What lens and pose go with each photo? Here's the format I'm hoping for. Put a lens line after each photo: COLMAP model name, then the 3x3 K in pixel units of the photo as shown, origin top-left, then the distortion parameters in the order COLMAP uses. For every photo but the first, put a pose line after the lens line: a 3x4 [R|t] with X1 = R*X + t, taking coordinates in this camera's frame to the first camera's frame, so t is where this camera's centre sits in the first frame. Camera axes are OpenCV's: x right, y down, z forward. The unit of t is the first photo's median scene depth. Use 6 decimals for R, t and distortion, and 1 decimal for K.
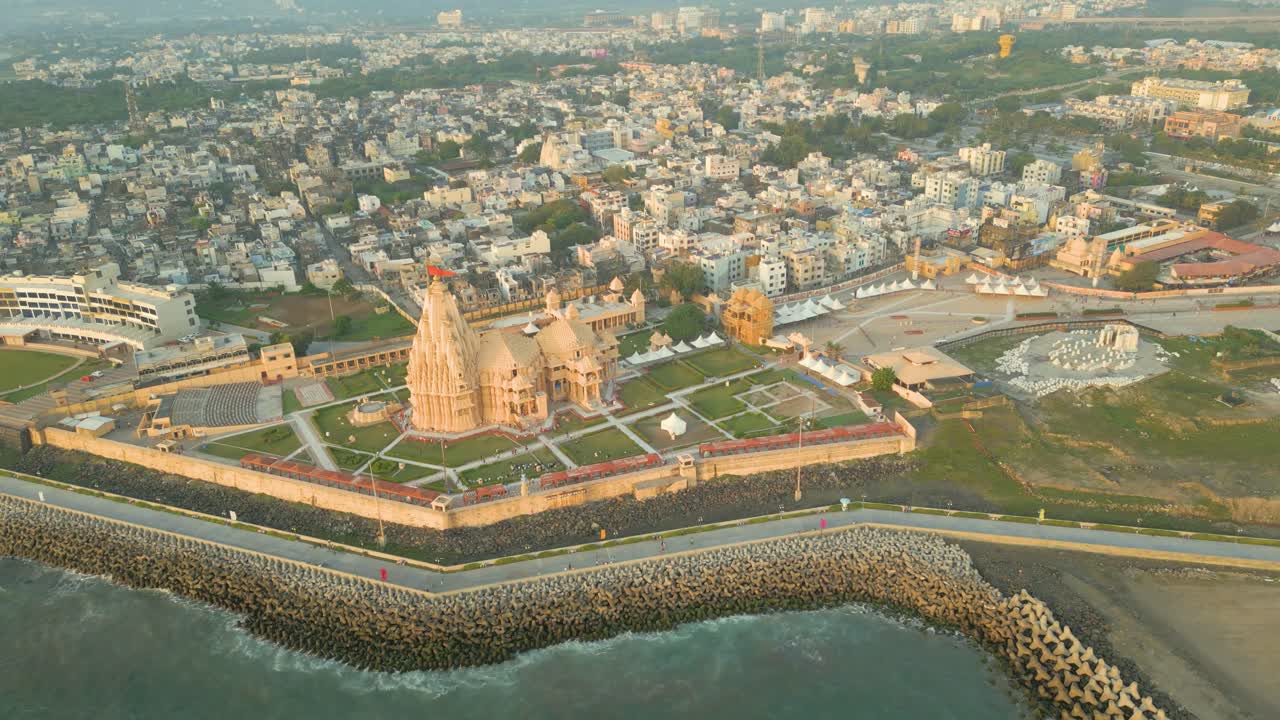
lens RADIAL K [[1022.5, 0, 640.0], [0, 1022.5, 360.0], [0, 0, 1]] dist [0.091739, -0.103424]
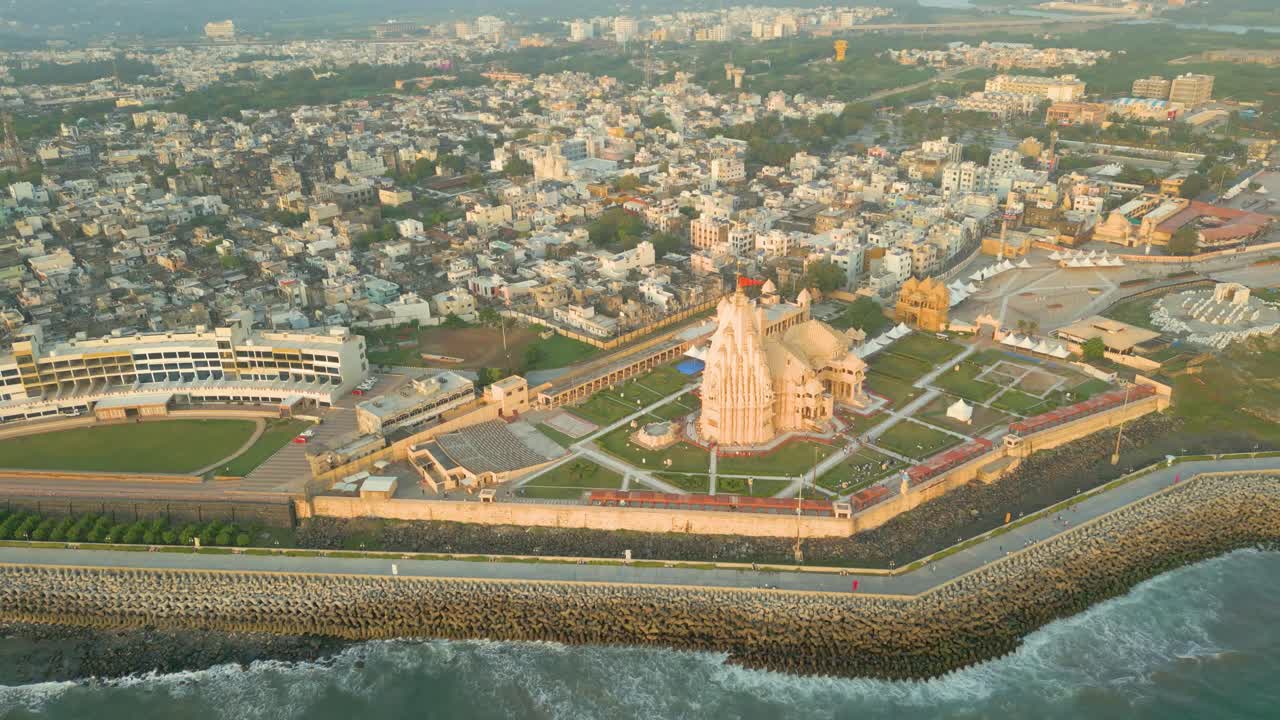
lens RADIAL K [[1022.5, 0, 640.0], [0, 1022.5, 360.0], [0, 0, 1]] dist [0.091739, -0.103424]
pose [[0.954165, -0.103066, 0.280975, -0.450360], [0.105469, 0.994401, 0.006597, -0.022790], [-0.280082, 0.023339, 0.959692, 0.066753]]
